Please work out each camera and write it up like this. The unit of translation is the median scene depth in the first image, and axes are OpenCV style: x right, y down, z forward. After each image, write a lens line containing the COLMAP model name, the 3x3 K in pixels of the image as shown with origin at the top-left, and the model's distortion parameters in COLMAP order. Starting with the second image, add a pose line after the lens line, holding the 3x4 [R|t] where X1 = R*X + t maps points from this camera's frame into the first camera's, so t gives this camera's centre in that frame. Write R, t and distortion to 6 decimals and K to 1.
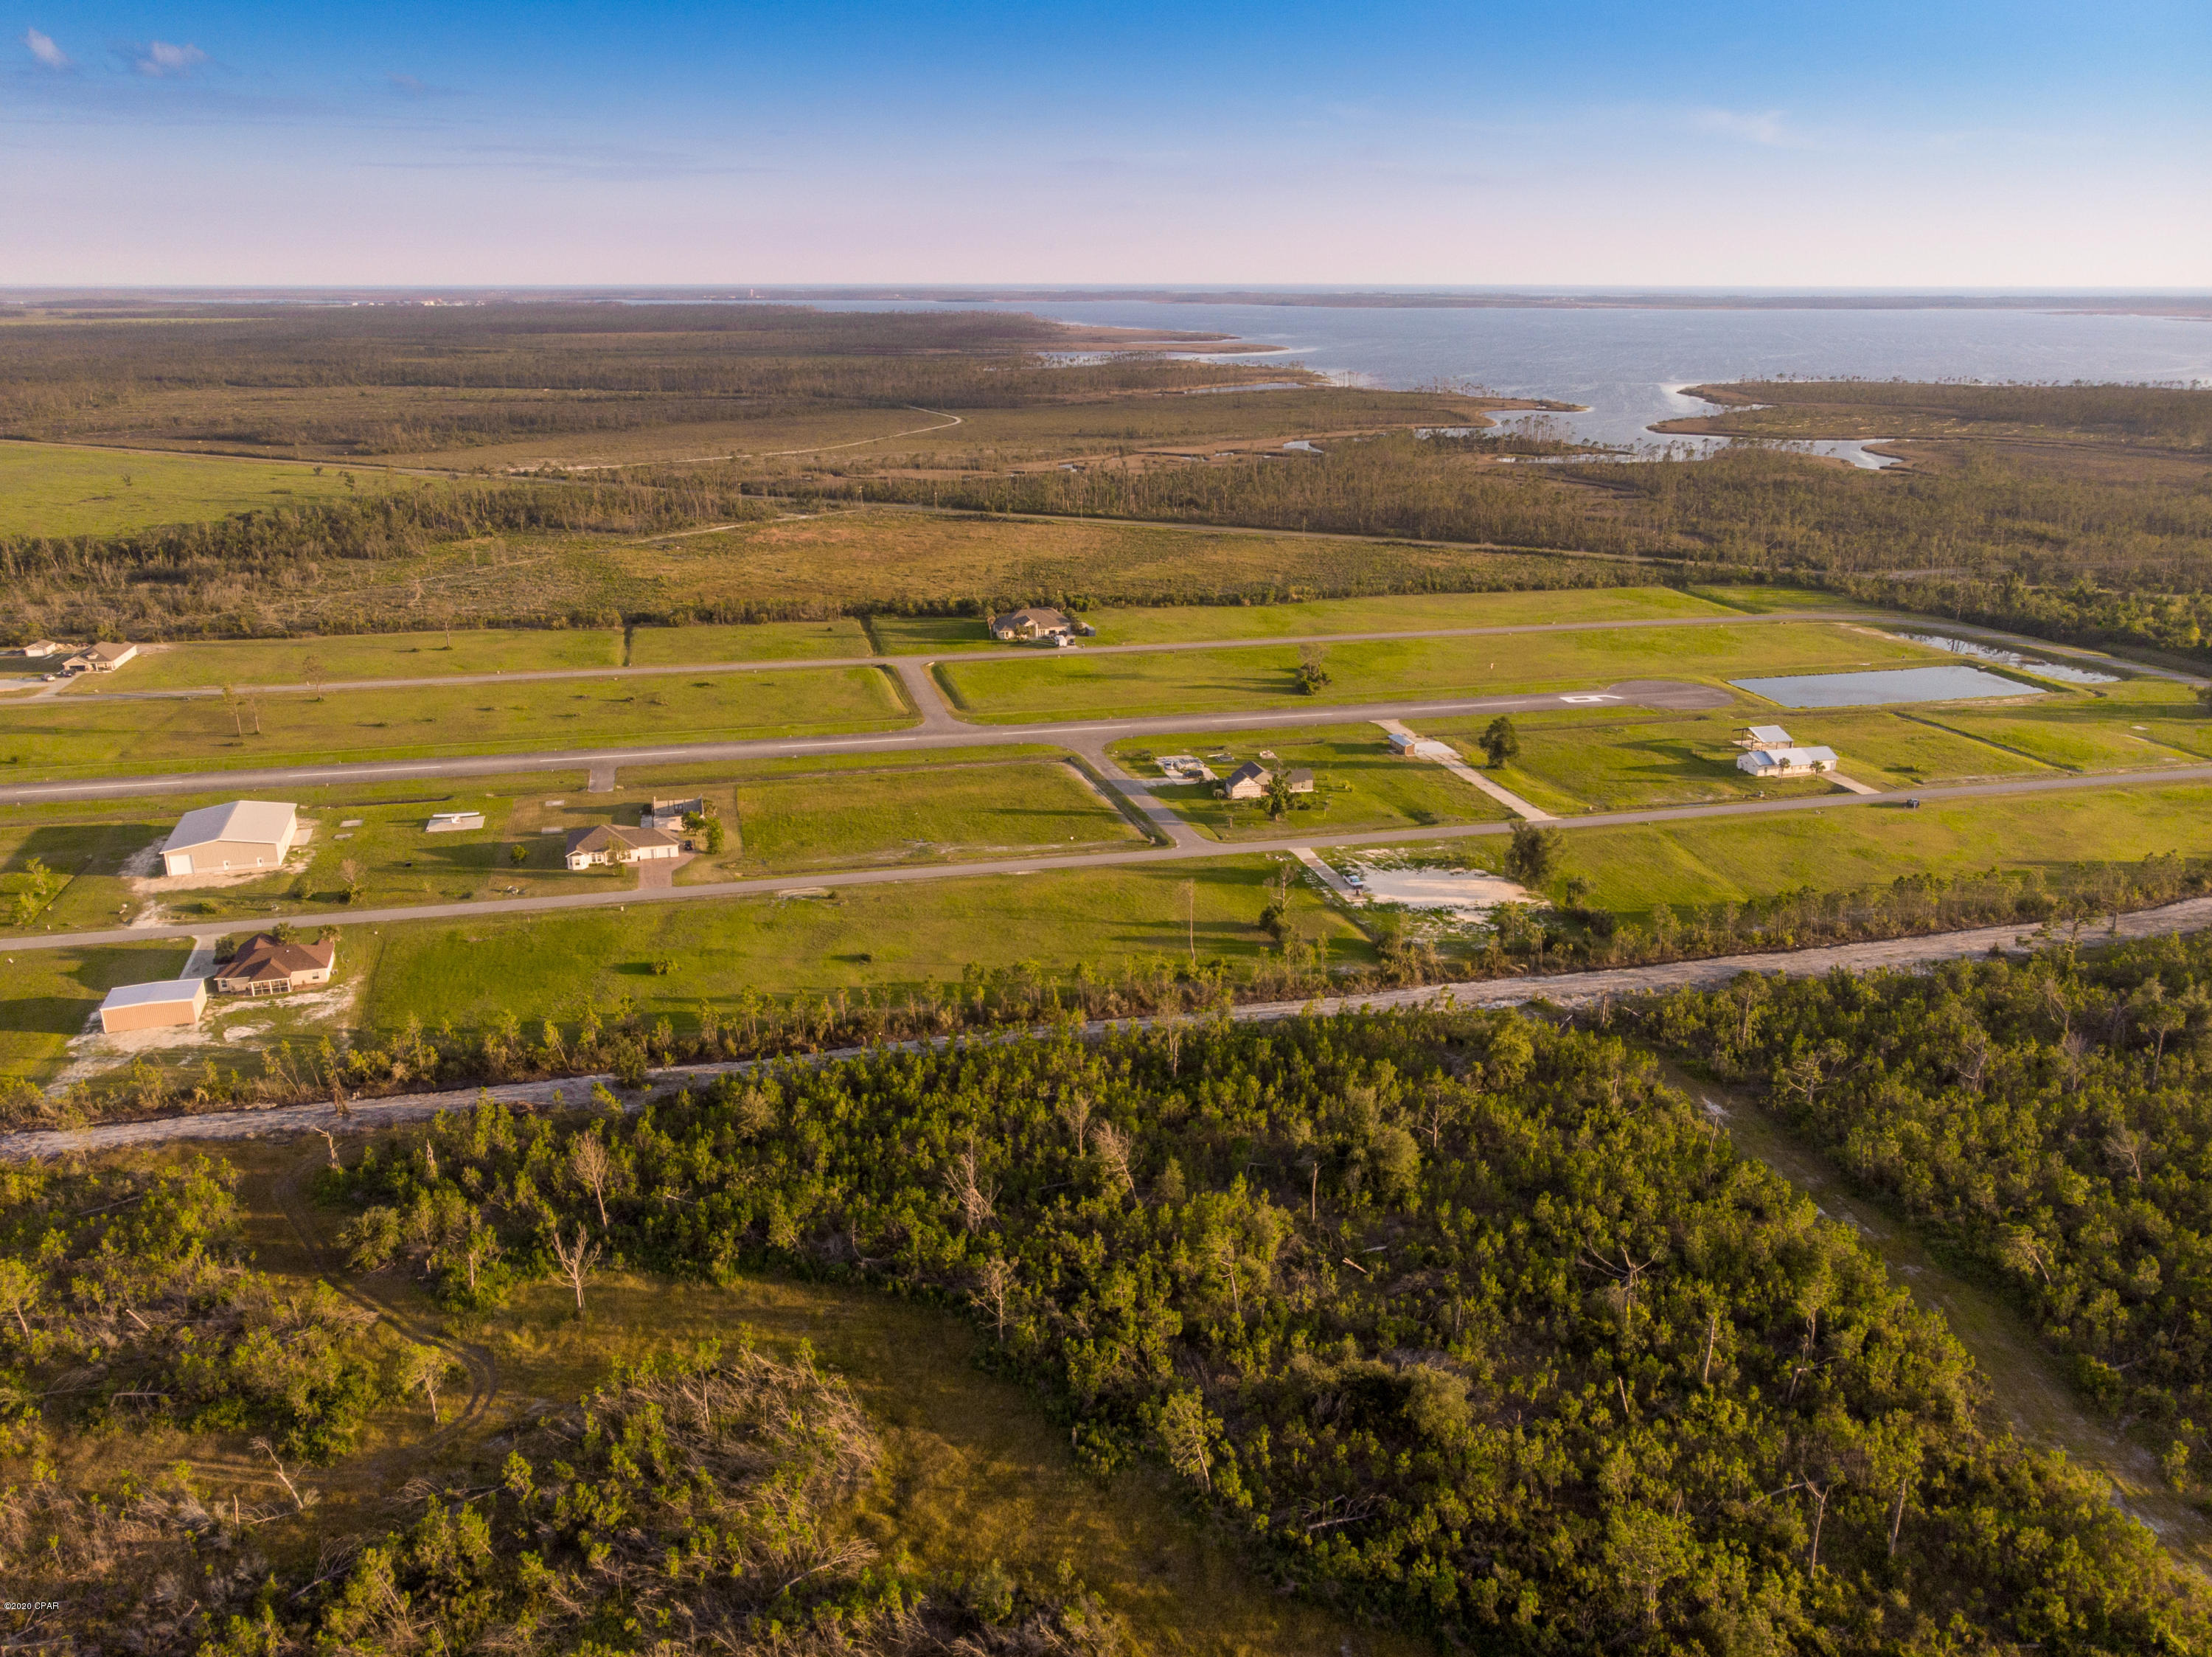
lens RADIAL K [[1696.8, 0, 1106.0], [0, 1696.8, 828.5], [0, 0, 1]] dist [0.041817, -0.103822]
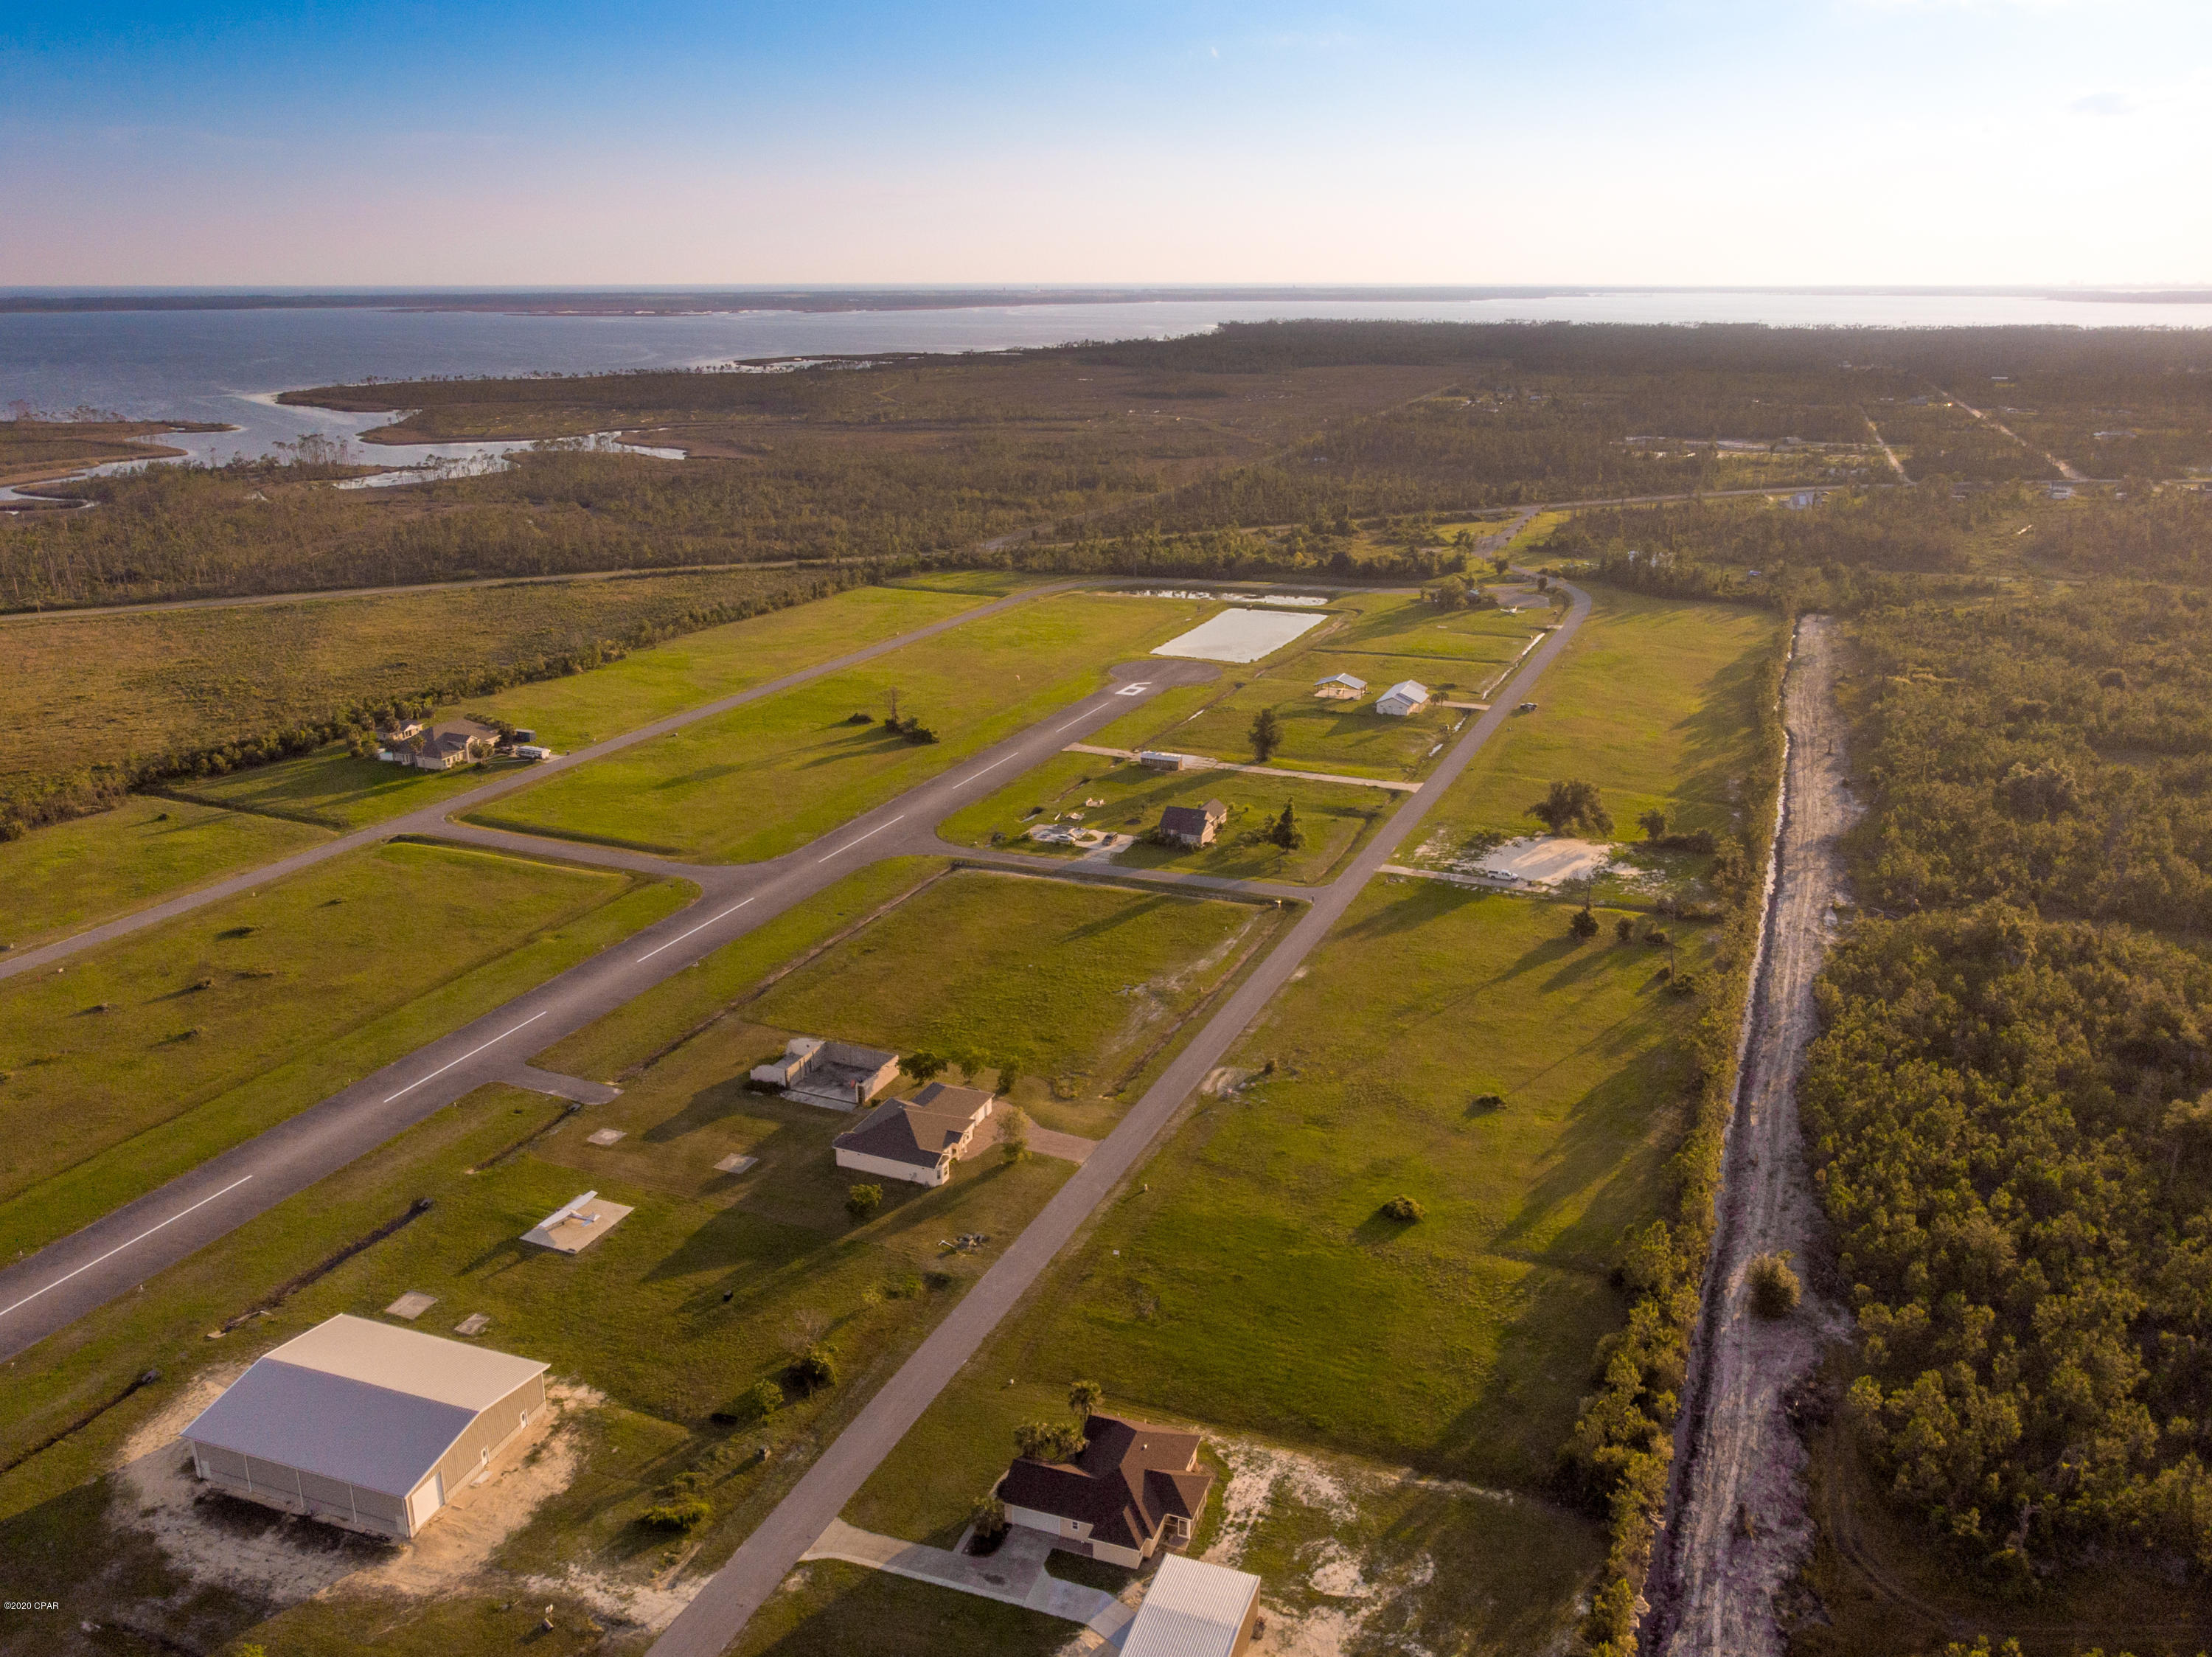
lens RADIAL K [[1696.8, 0, 1106.0], [0, 1696.8, 828.5], [0, 0, 1]] dist [0.041817, -0.103822]
pose [[0.604211, -0.246906, 0.757605, -0.729409], [0.247184, 0.961956, 0.116369, -0.165863], [-0.757515, 0.116956, 0.642256, 0.515907]]
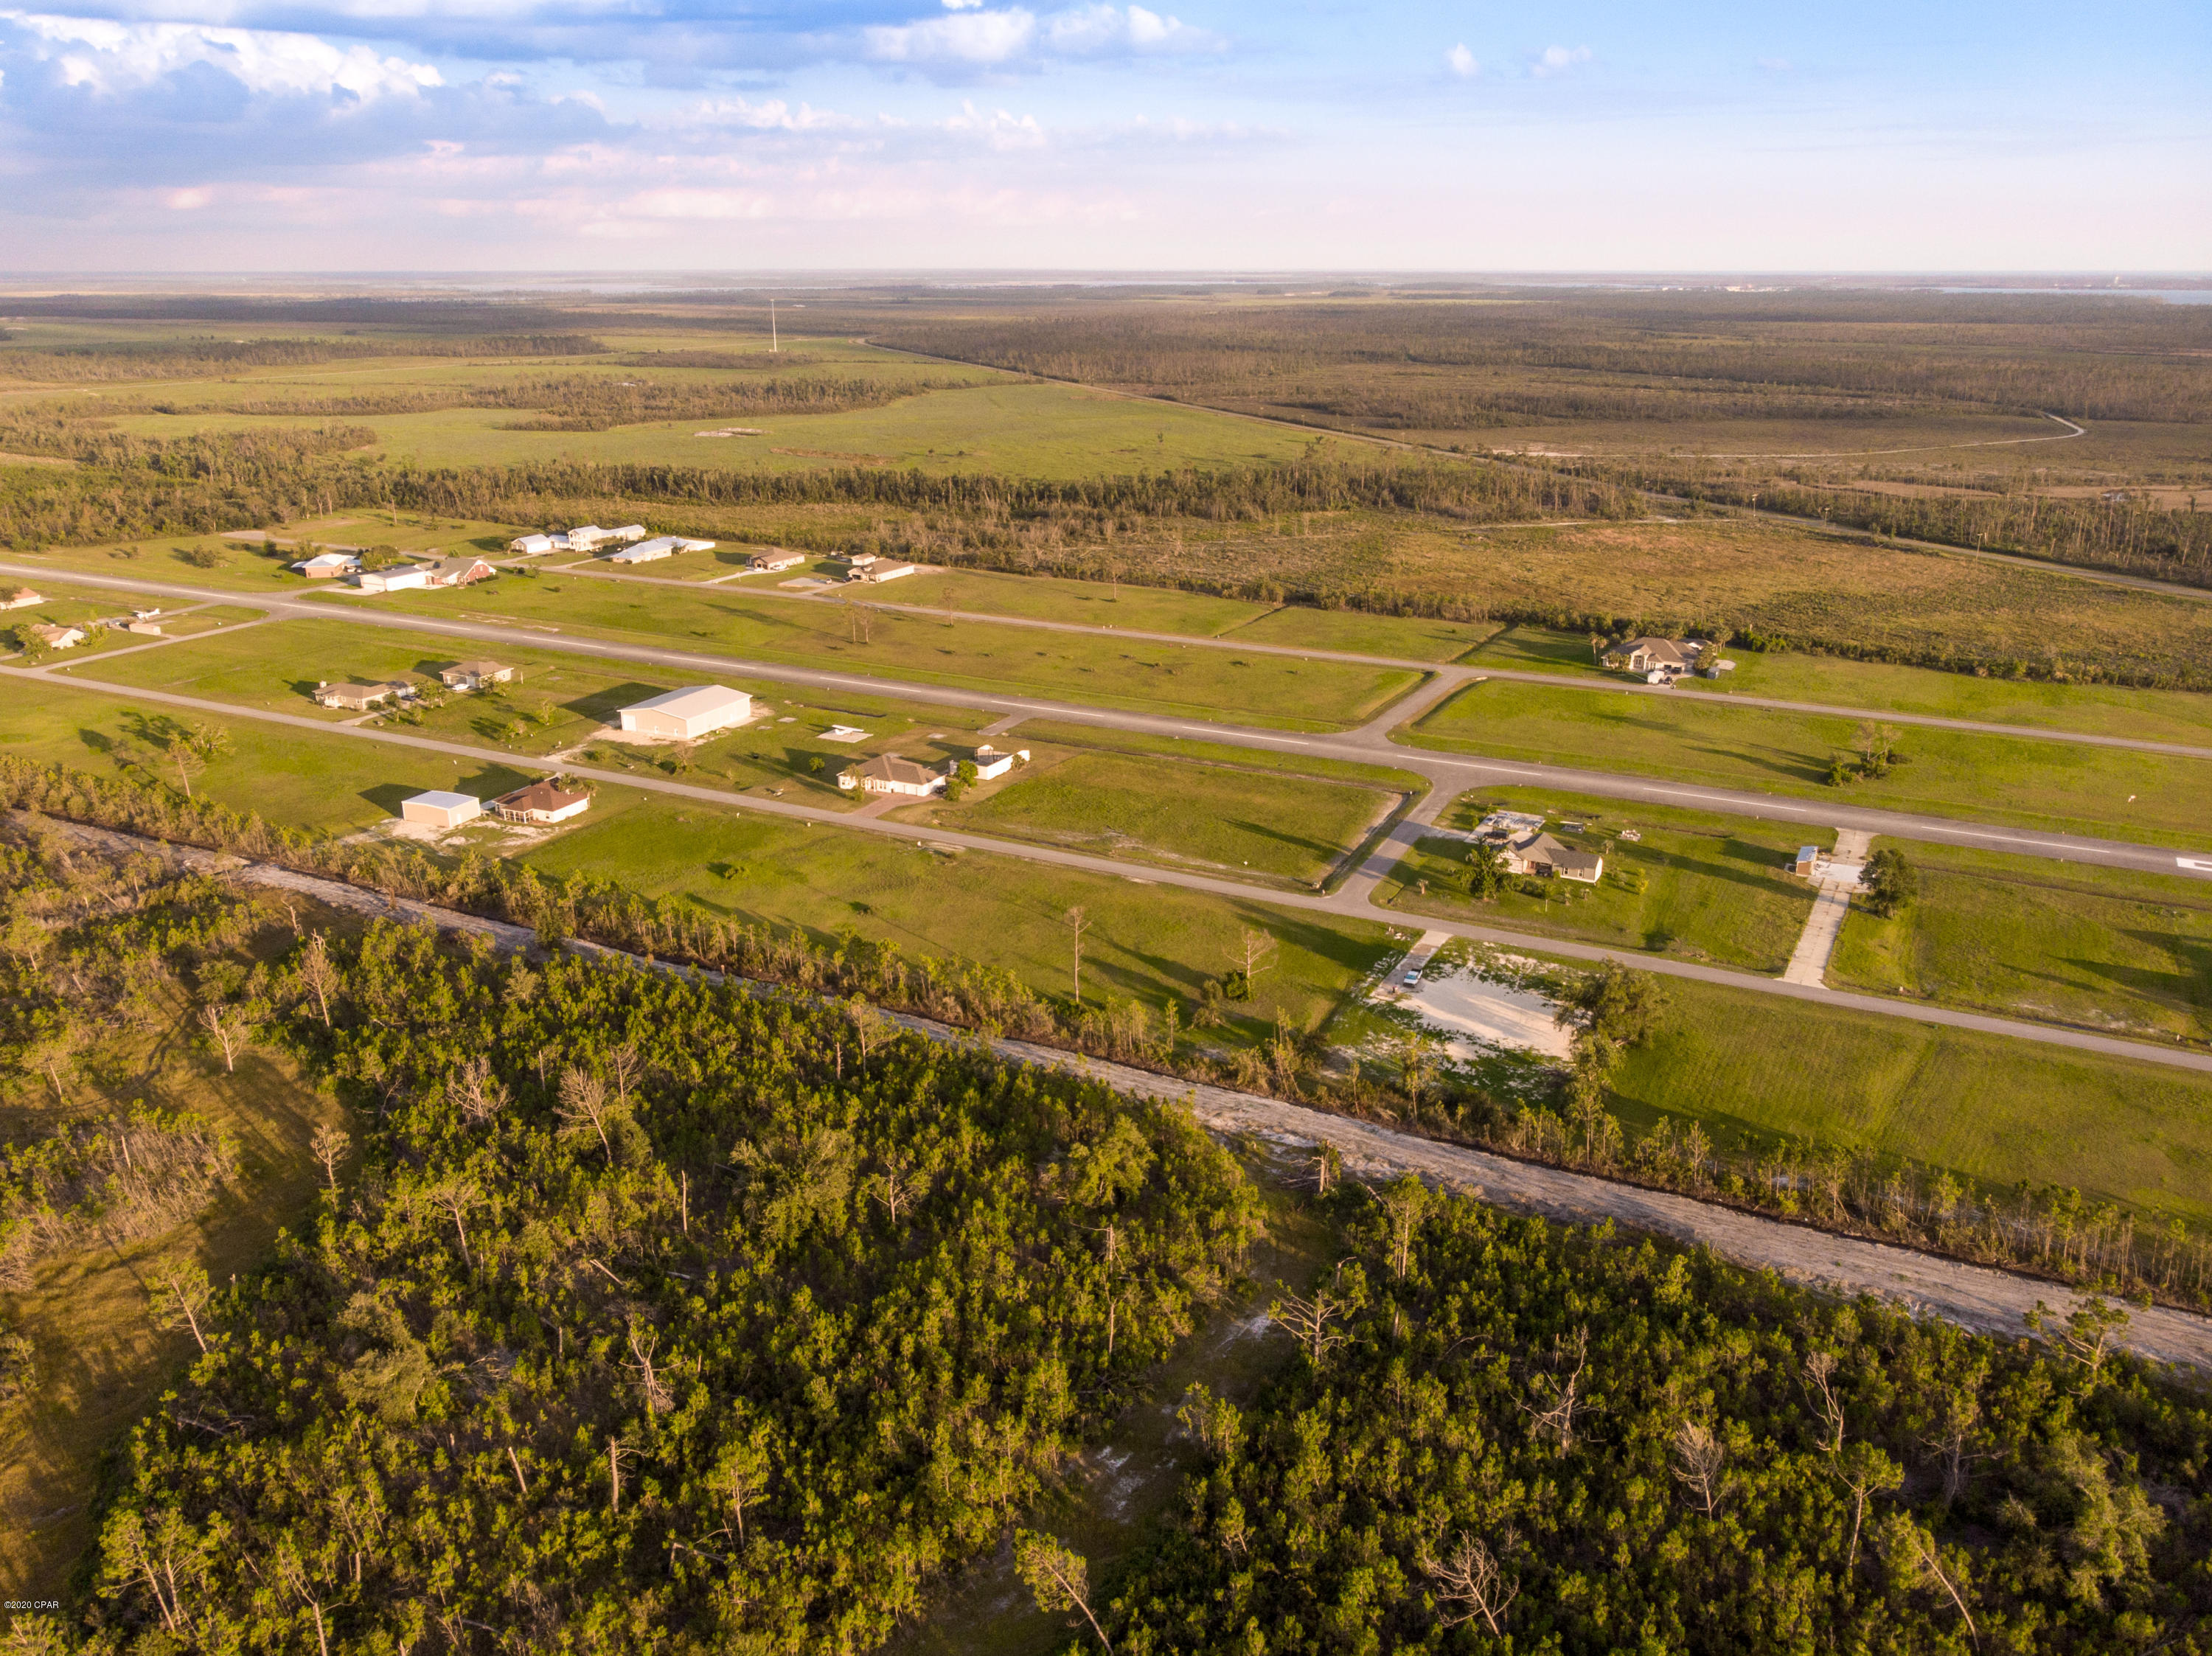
lens RADIAL K [[1715.9, 0, 1091.3], [0, 1715.9, 824.9], [0, 0, 1]] dist [0.058464, -0.098471]
pose [[0.739437, 0.206913, -0.640640, 0.542448], [-0.206232, 0.975467, 0.077018, -0.073318], [0.640860, 0.075171, 0.763969, 0.236985]]
